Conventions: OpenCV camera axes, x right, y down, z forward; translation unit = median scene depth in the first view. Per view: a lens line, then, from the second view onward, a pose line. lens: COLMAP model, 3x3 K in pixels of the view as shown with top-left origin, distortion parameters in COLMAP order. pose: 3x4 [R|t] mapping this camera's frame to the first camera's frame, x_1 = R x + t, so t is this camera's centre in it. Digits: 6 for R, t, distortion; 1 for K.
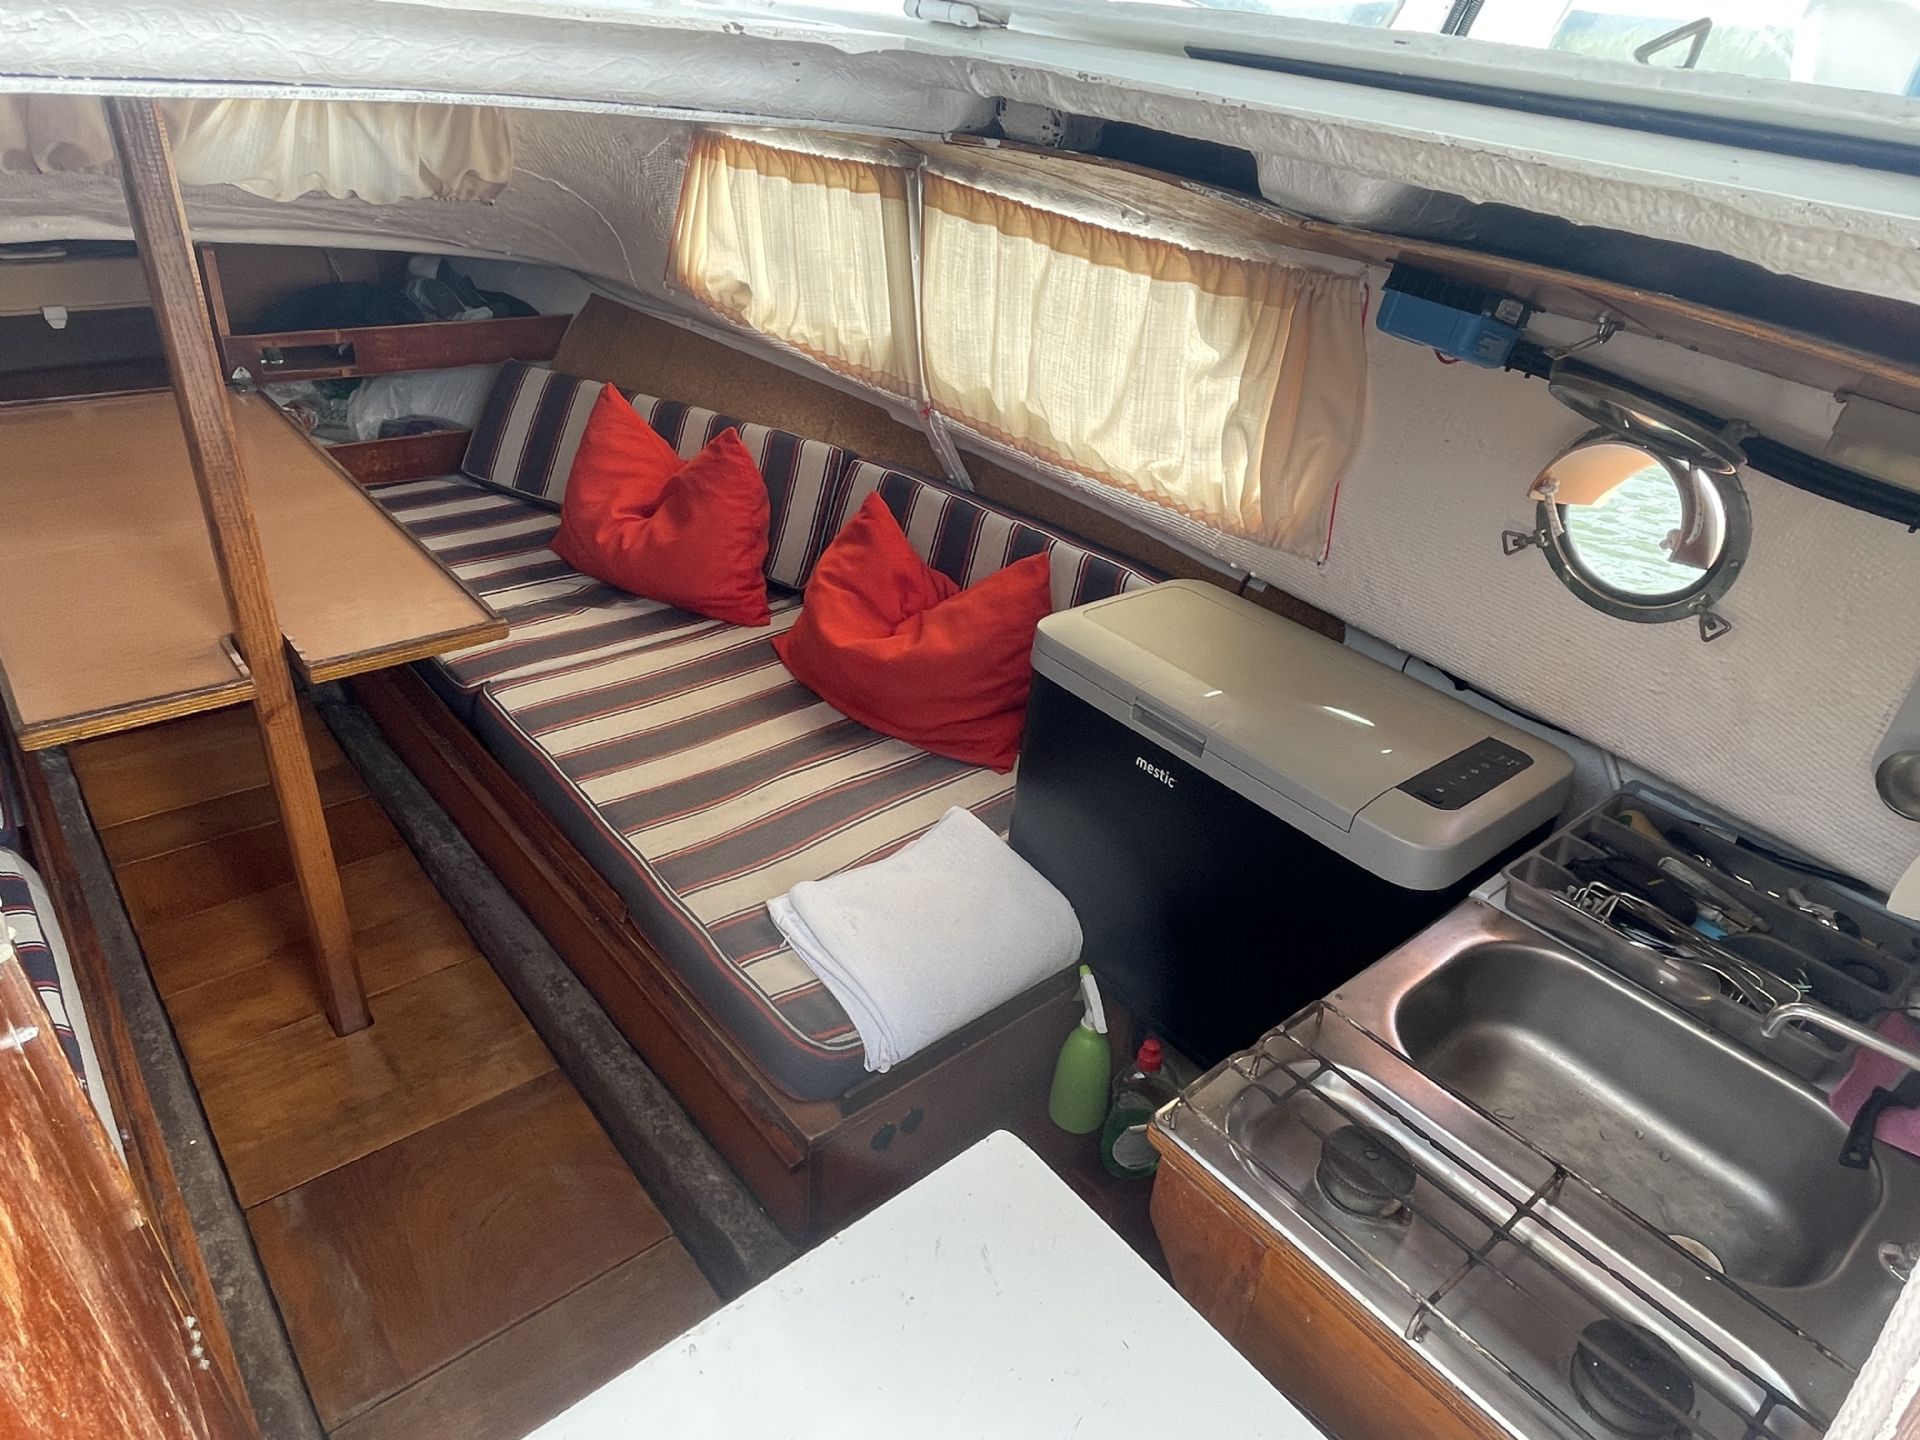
lens RADIAL K [[1188.4, 0, 945.4], [0, 1188.4, 734.5], [0, 0, 1]] dist [-0.003409, -0.001718]
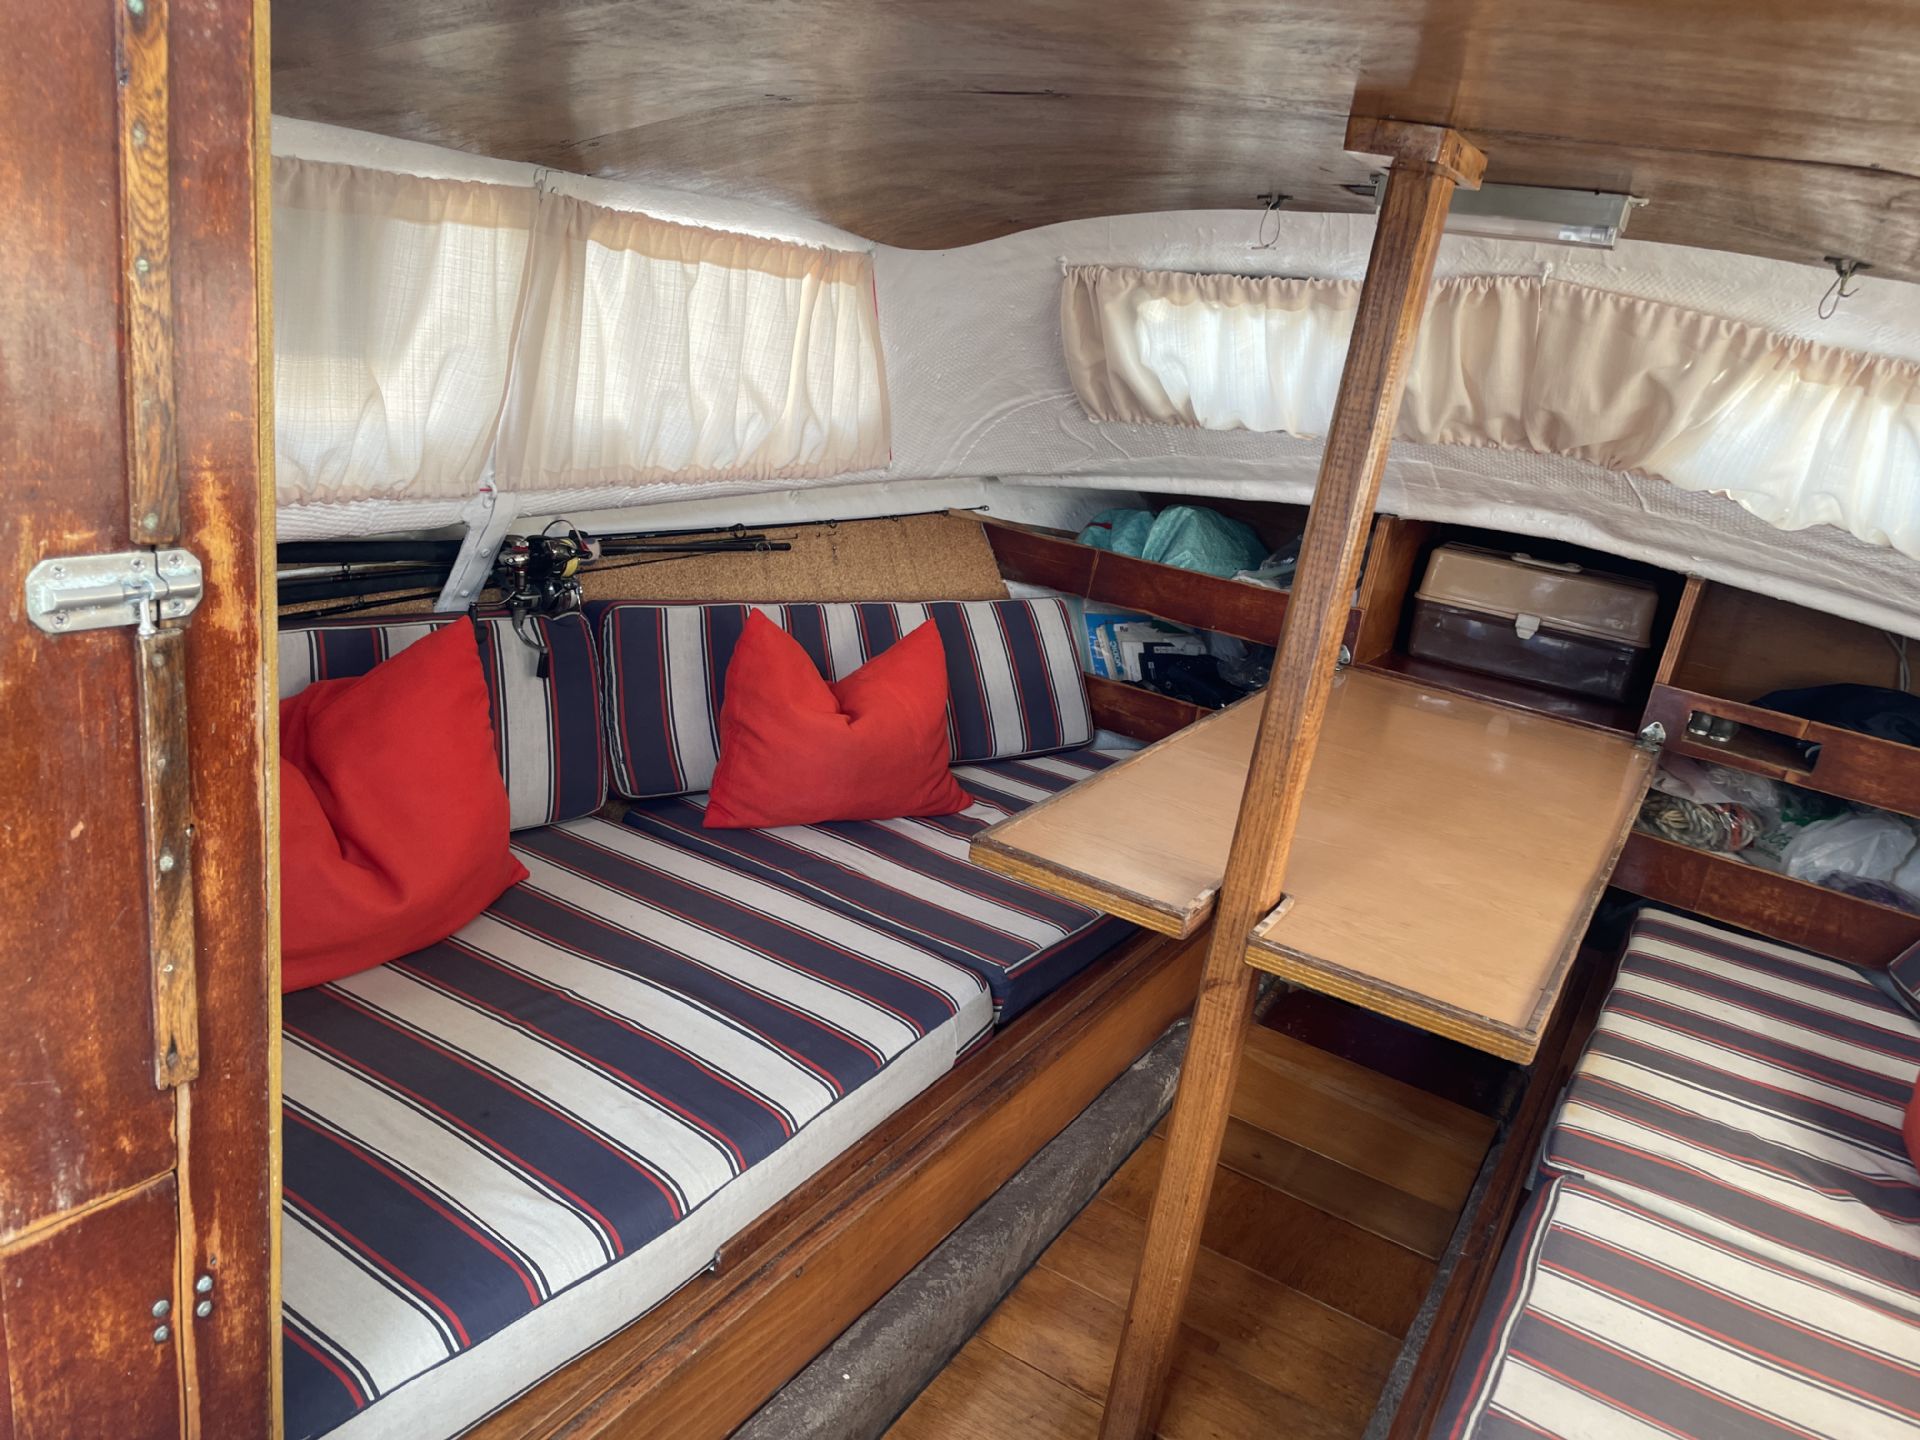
lens RADIAL K [[1433.6, 0, 958.1], [0, 1433.6, 729.4], [0, 0, 1]] dist [0.068363, -0.087836]
pose [[0.342086, 0.244558, -0.907286, 0.124567], [-0.587667, 0.809096, -0.003484, -0.036123], [0.733229, 0.534374, 0.420499, 0.293274]]
